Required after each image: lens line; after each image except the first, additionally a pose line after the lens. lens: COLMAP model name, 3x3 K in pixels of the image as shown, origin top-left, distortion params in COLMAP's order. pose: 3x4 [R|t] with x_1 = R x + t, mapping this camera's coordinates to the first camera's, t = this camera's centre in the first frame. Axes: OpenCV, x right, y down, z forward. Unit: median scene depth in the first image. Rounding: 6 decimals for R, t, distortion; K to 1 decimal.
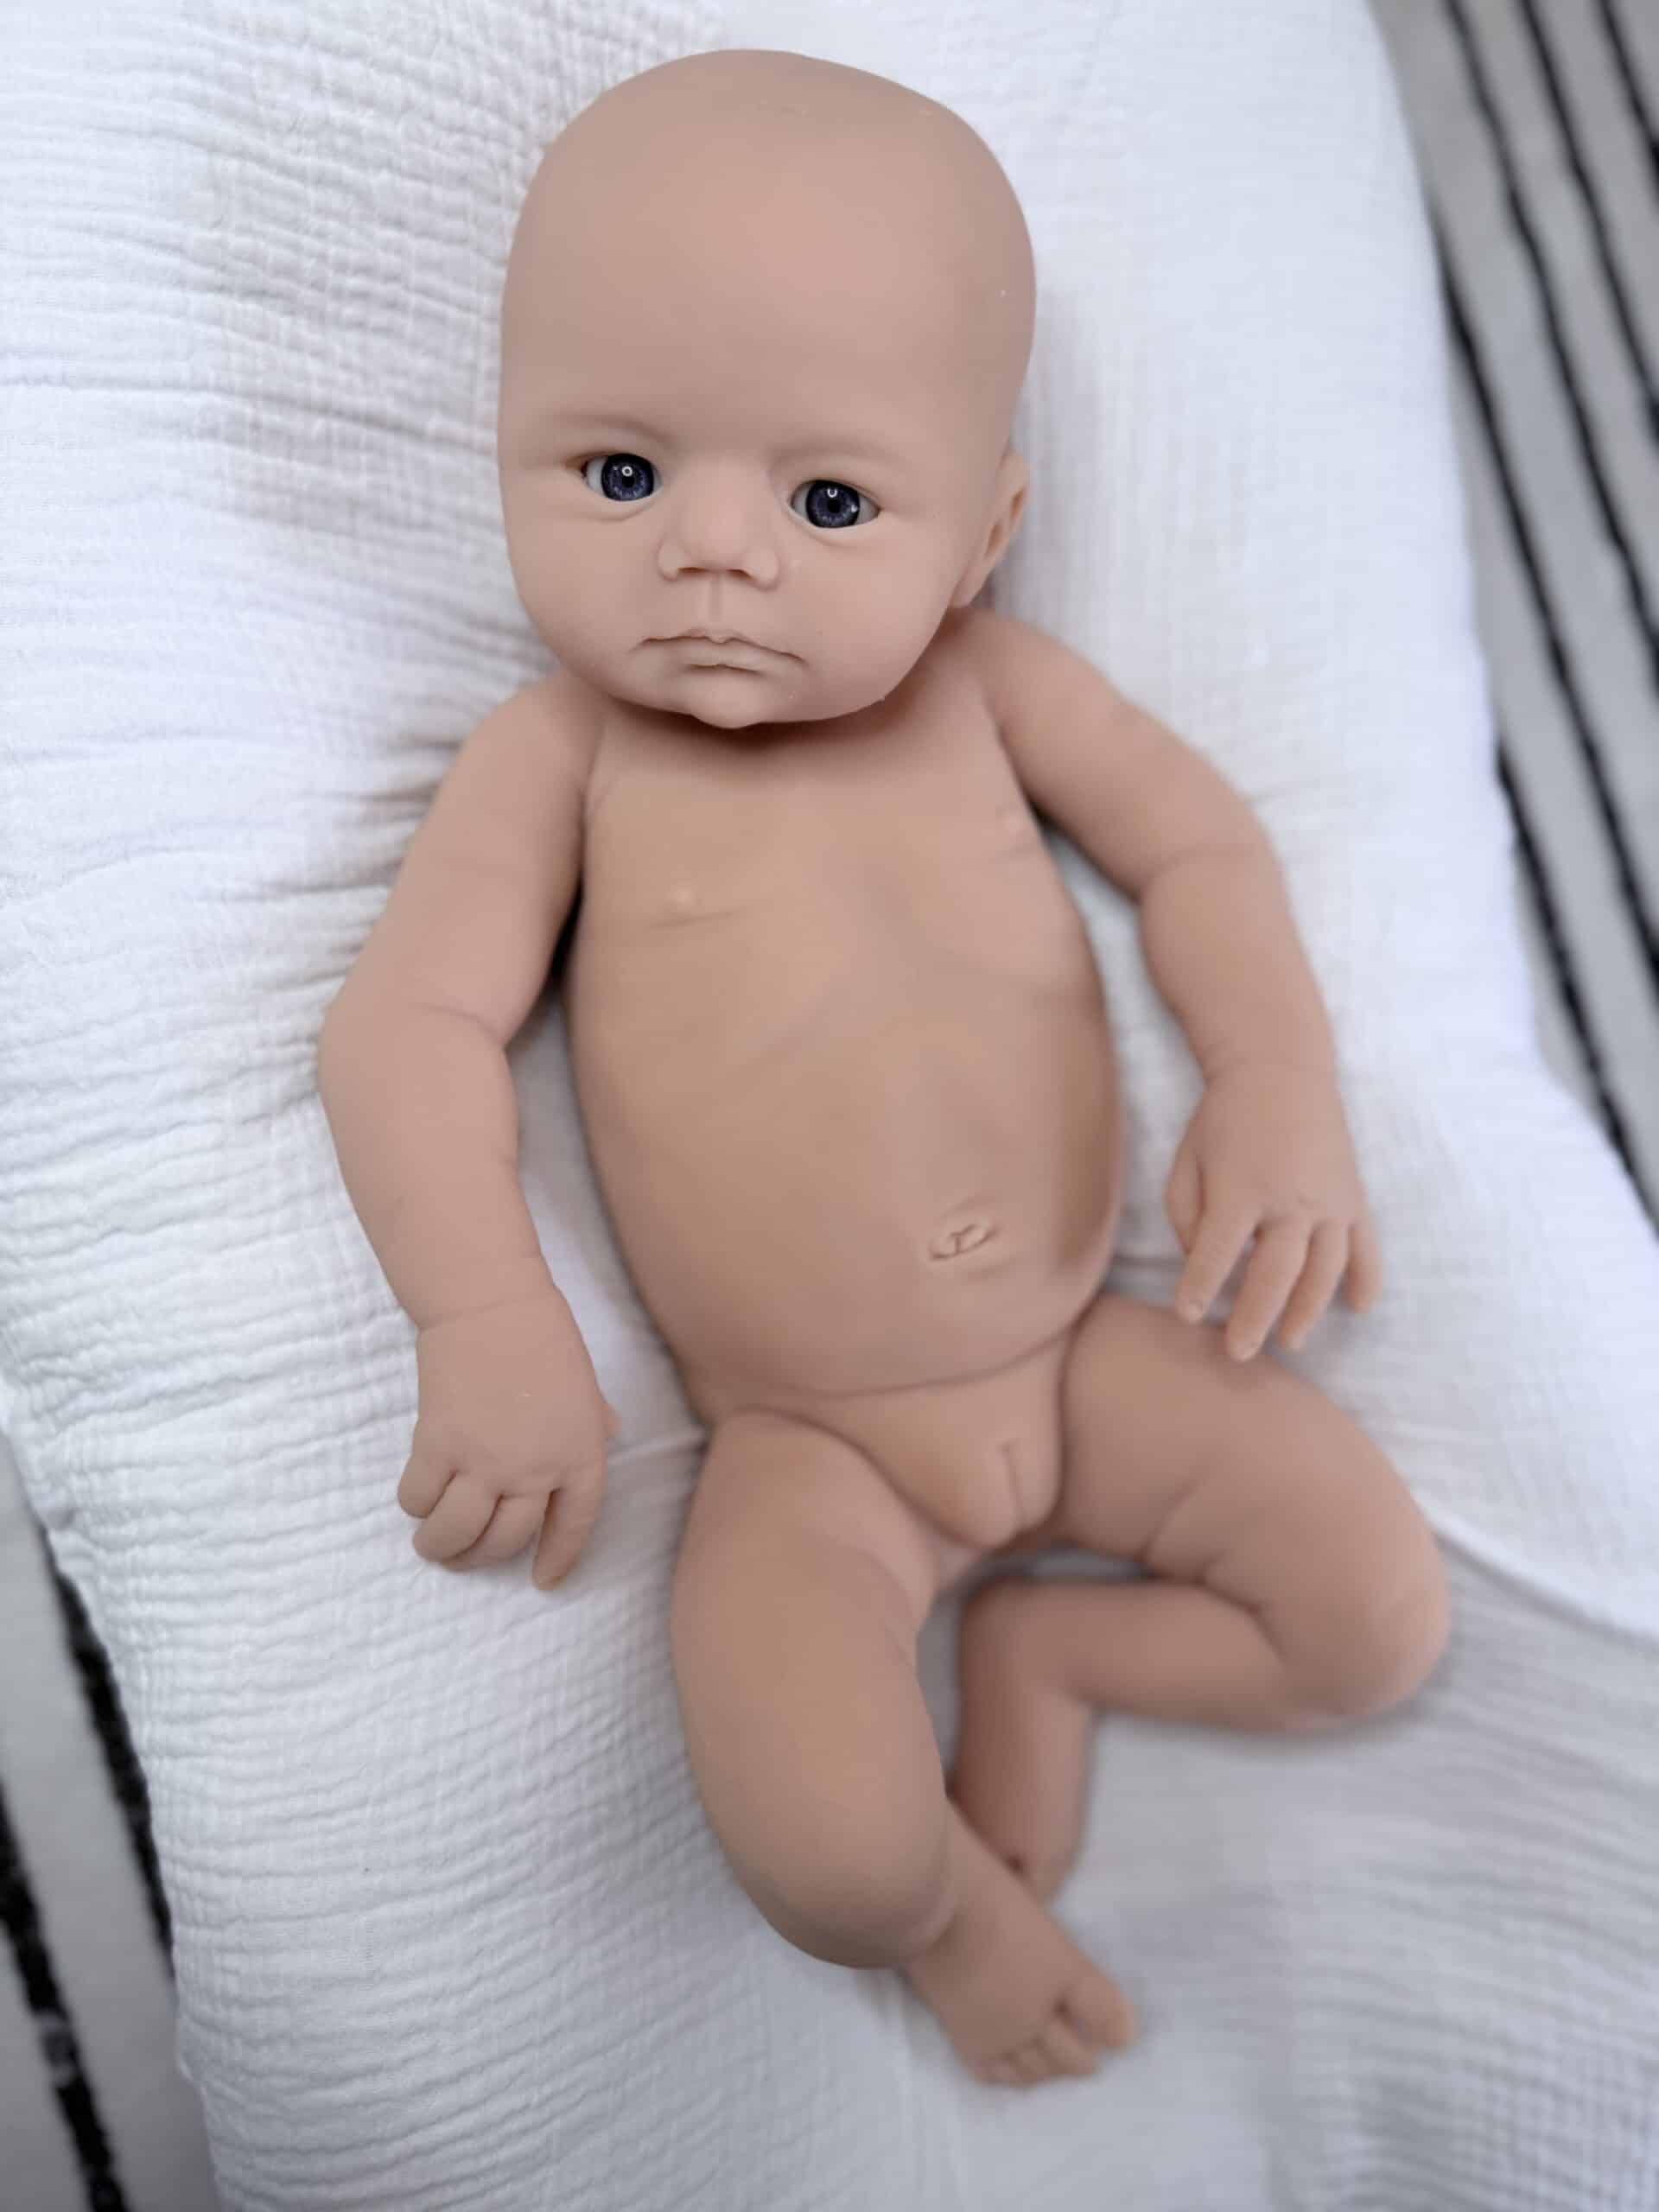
lens RADIAL K [[1605.5, 0, 829.5], [0, 1605.5, 1120.5], [0, 0, 1]] dist [0.019637, -0.008065]
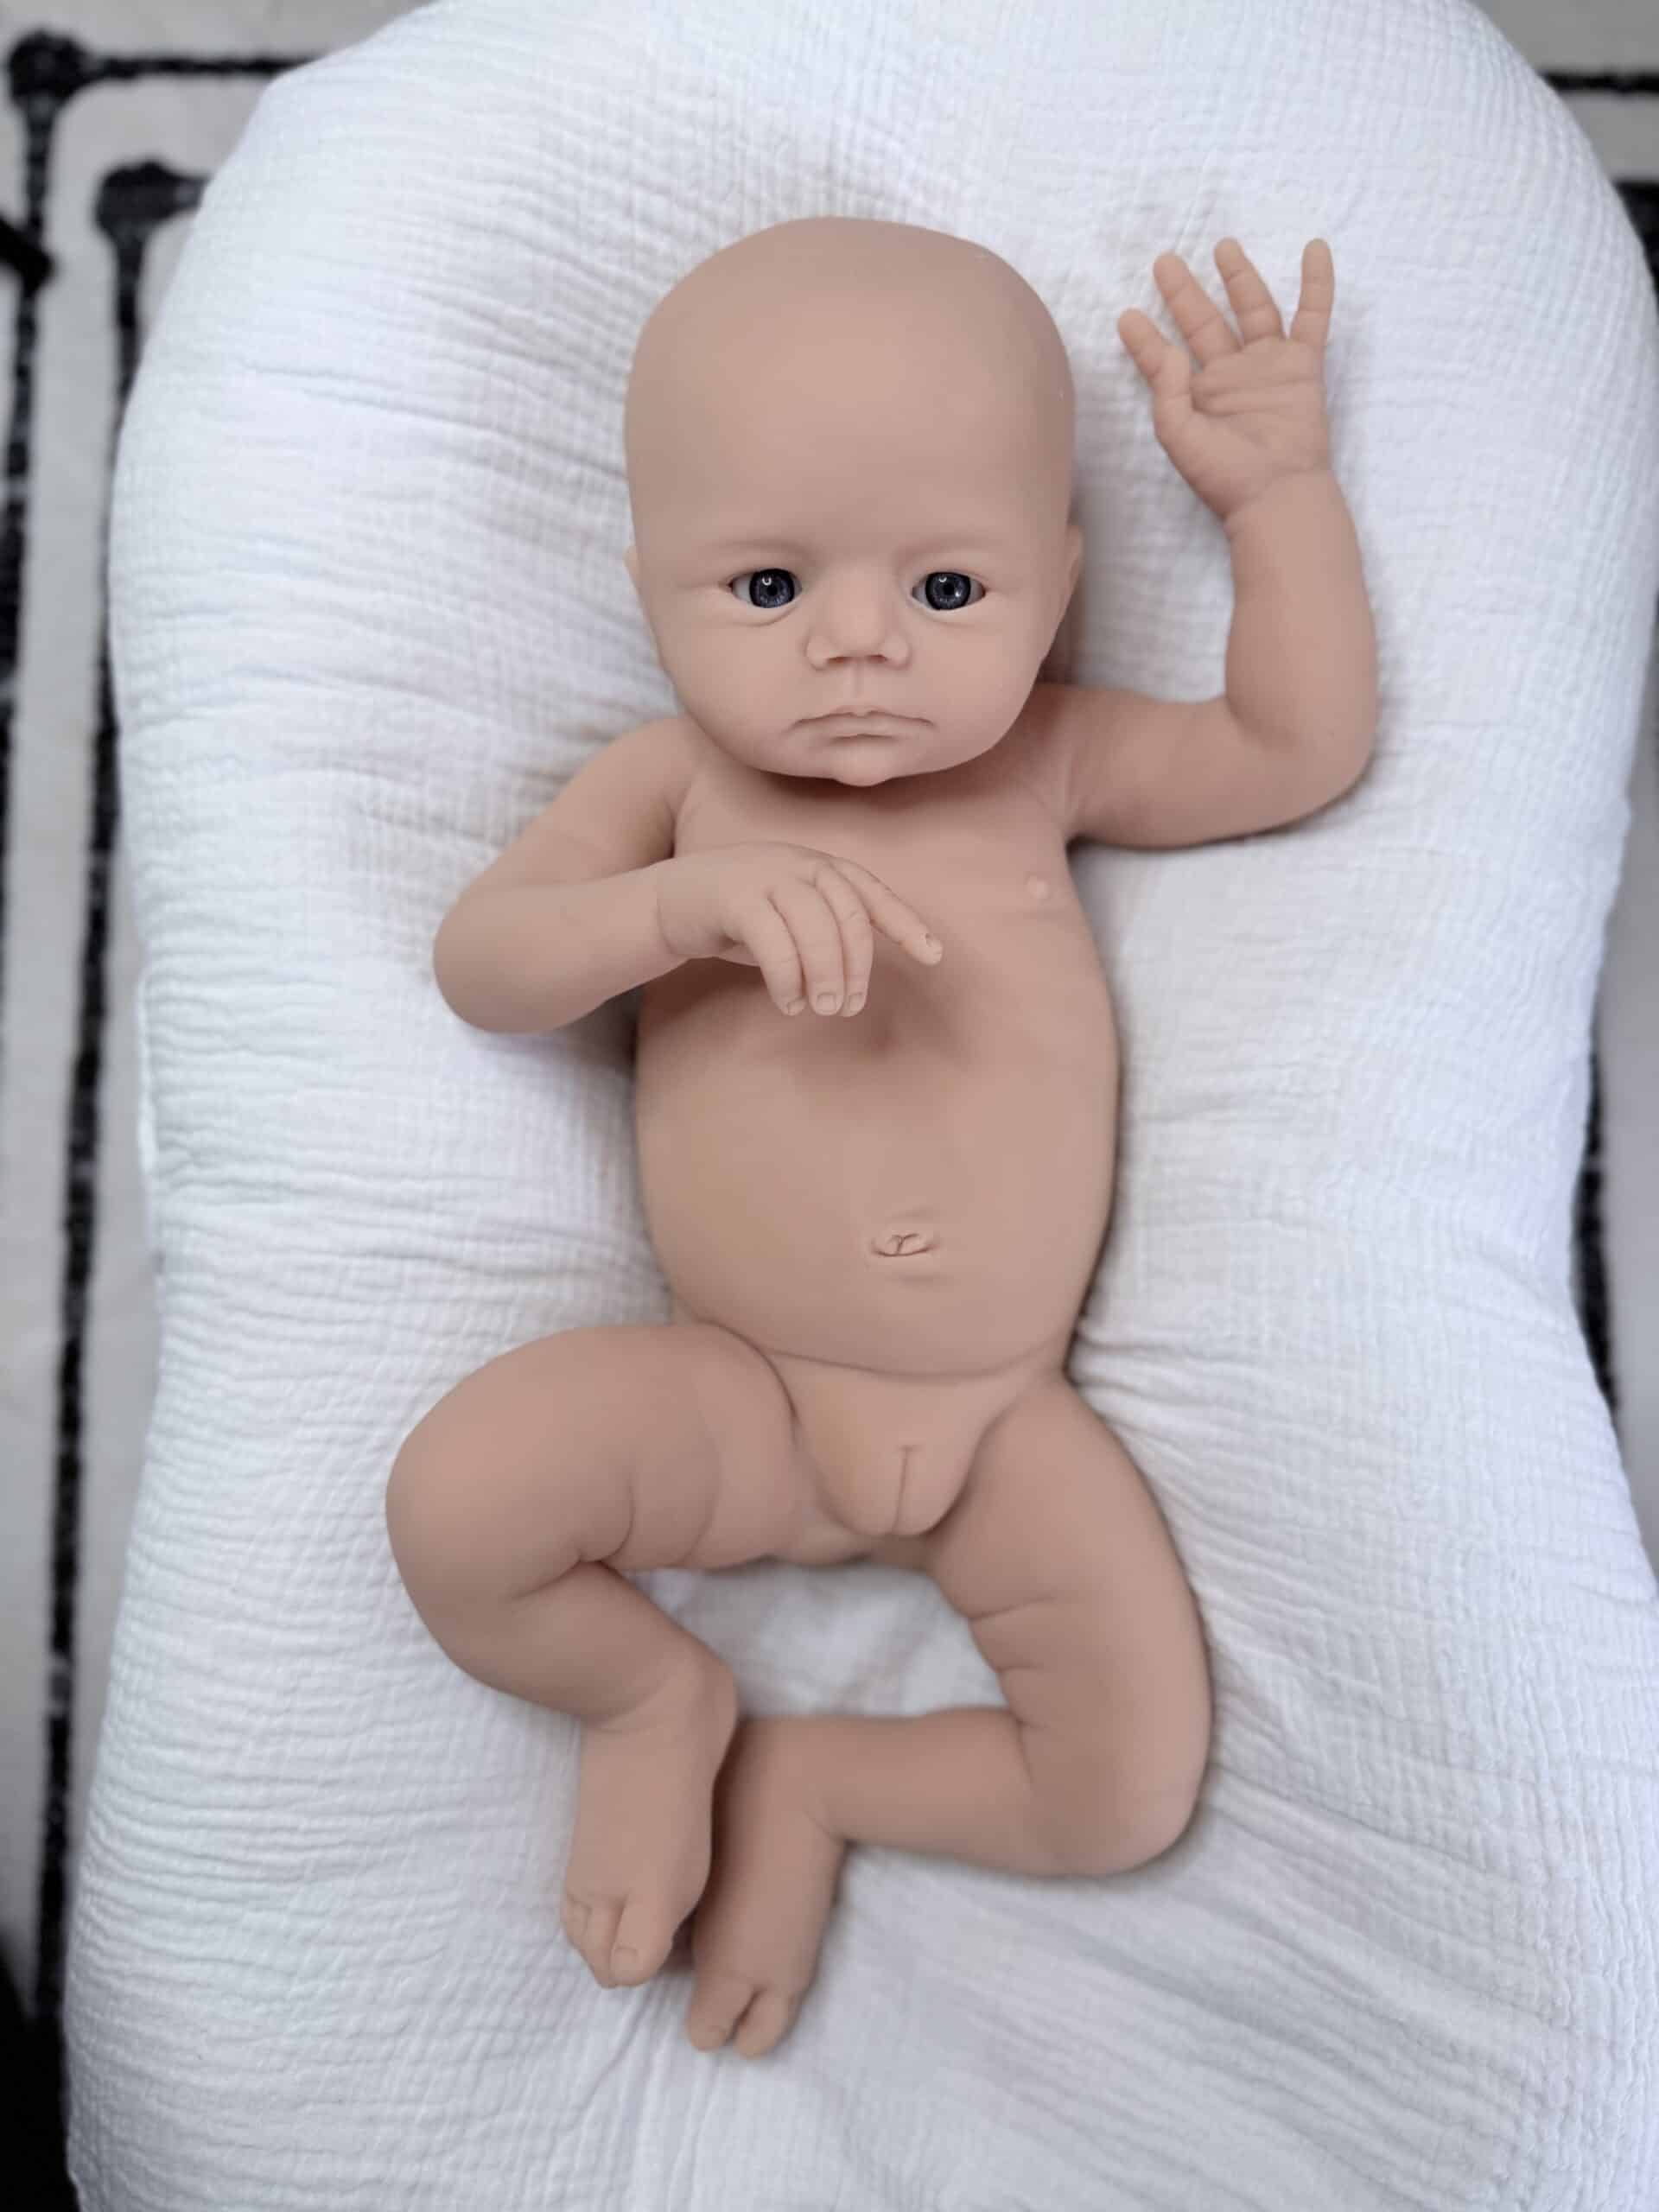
lens RADIAL K [[1564.9, 0, 829.5], [0, 1564.9, 1106.0], [0, 0, 1]] dist [0.004727, -0.000888]
pose [[0.923167, 0.283340, -0.259770, 0.330828], [-0.293973, 0.955811, -0.002181, -0.021750], [0.247673, 0.078378, 0.965668, -0.075539]]
